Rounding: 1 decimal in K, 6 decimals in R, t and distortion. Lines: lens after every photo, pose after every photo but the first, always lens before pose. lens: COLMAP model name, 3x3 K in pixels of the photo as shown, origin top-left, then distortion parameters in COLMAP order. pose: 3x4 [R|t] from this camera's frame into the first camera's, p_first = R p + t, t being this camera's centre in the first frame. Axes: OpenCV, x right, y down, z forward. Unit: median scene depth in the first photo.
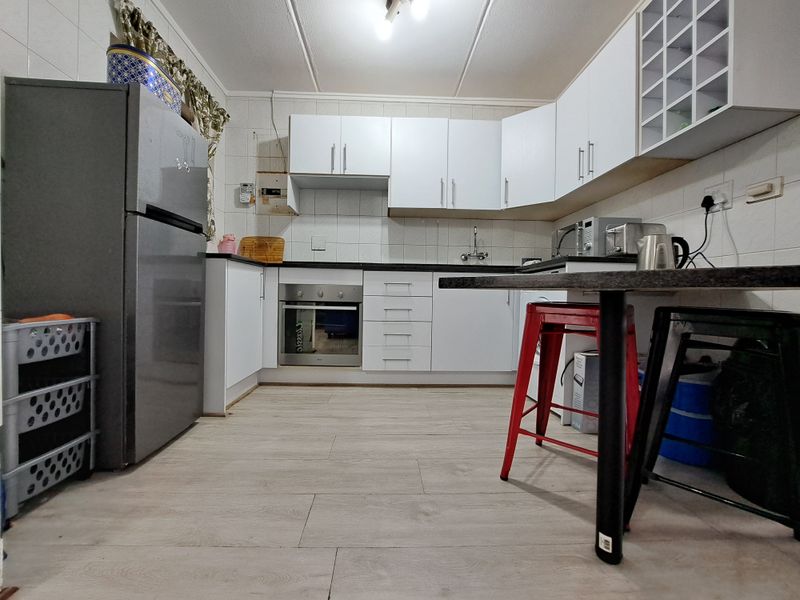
lens RADIAL K [[317.6, 0, 393.7], [0, 317.6, 299.8], [0, 0, 1]] dist [-0.016499, 0.000339]
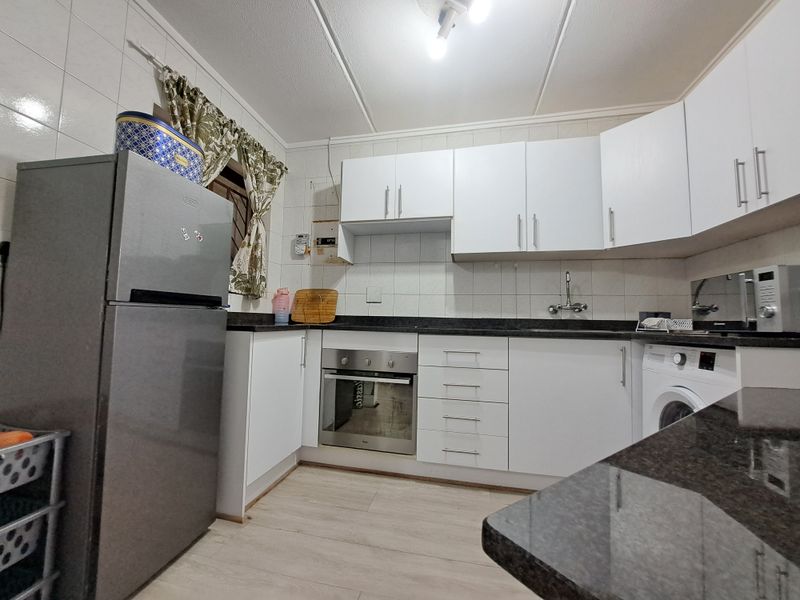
lens RADIAL K [[319.8, 0, 394.0], [0, 319.8, 300.8], [0, 0, 1]] dist [-0.017194, 0.000076]
pose [[0.969019, -0.011758, -0.246708, 0.046711], [-0.009691, 0.996287, -0.085548, -0.105683], [0.246798, 0.085288, 0.965307, 0.184598]]
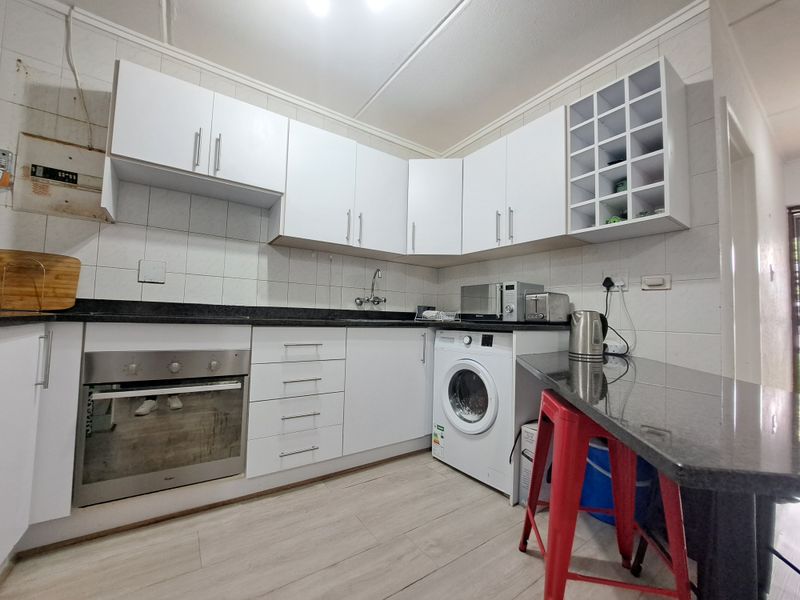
lens RADIAL K [[319.8, 0, 394.0], [0, 319.8, 300.8], [0, 0, 1]] dist [-0.017194, 0.000076]
pose [[0.846702, 0.035287, 0.530896, -0.198591], [-0.006371, 0.998399, -0.056199, -0.108996], [-0.532029, 0.044202, 0.845571, 0.264212]]
